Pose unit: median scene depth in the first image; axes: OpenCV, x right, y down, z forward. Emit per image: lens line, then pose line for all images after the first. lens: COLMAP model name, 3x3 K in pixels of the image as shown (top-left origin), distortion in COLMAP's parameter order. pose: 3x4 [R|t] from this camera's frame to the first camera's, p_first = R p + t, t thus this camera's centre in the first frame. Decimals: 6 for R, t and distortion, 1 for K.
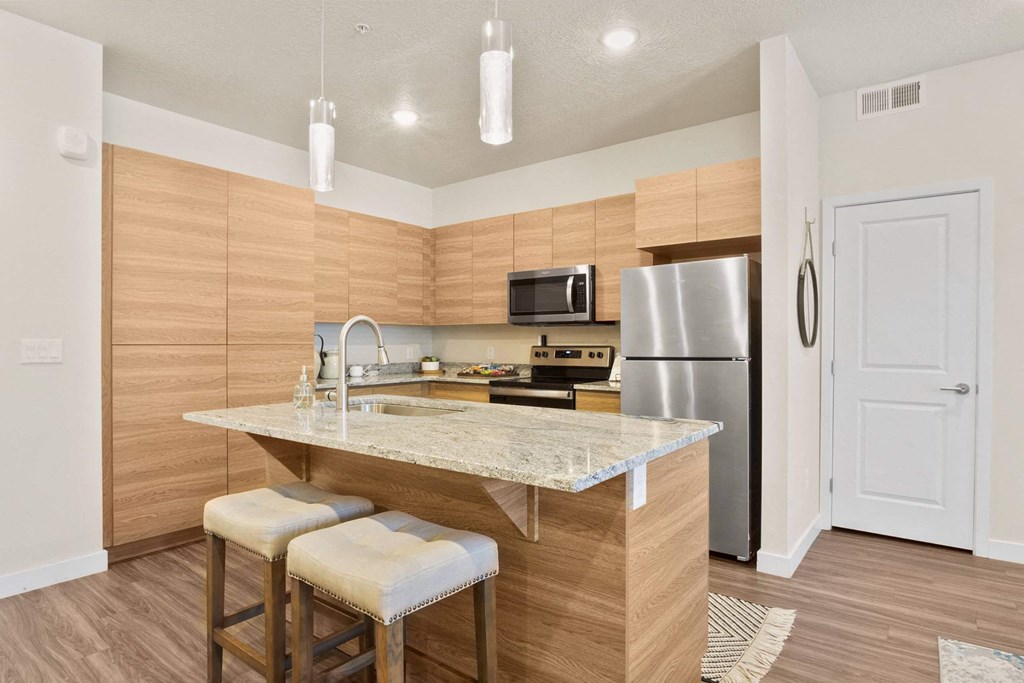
lens RADIAL K [[542.1, 0, 517.2], [0, 542.1, 343.4], [0, 0, 1]] dist [-0.035781, 0.007983]
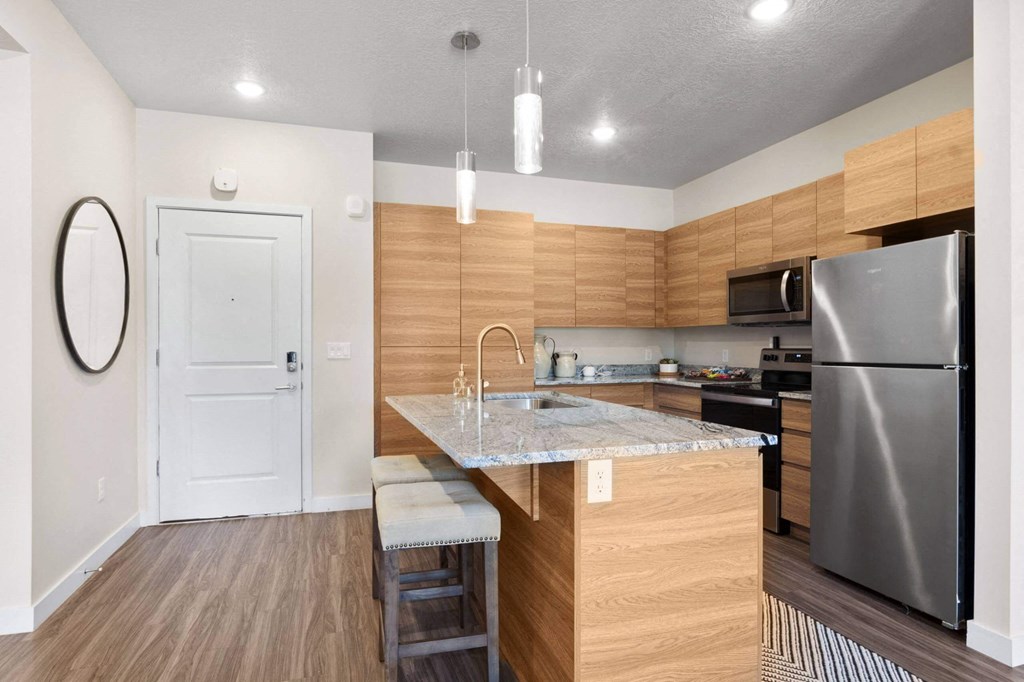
lens RADIAL K [[542.1, 0, 497.7], [0, 542.1, 343.9], [0, 0, 1]] dist [-0.035781, 0.007983]
pose [[0.824553, -0.000286, -0.565784, 0.241944], [-0.000666, 0.999999, -0.001476, -0.001887], [0.565784, 0.001594, 0.824552, 0.005086]]
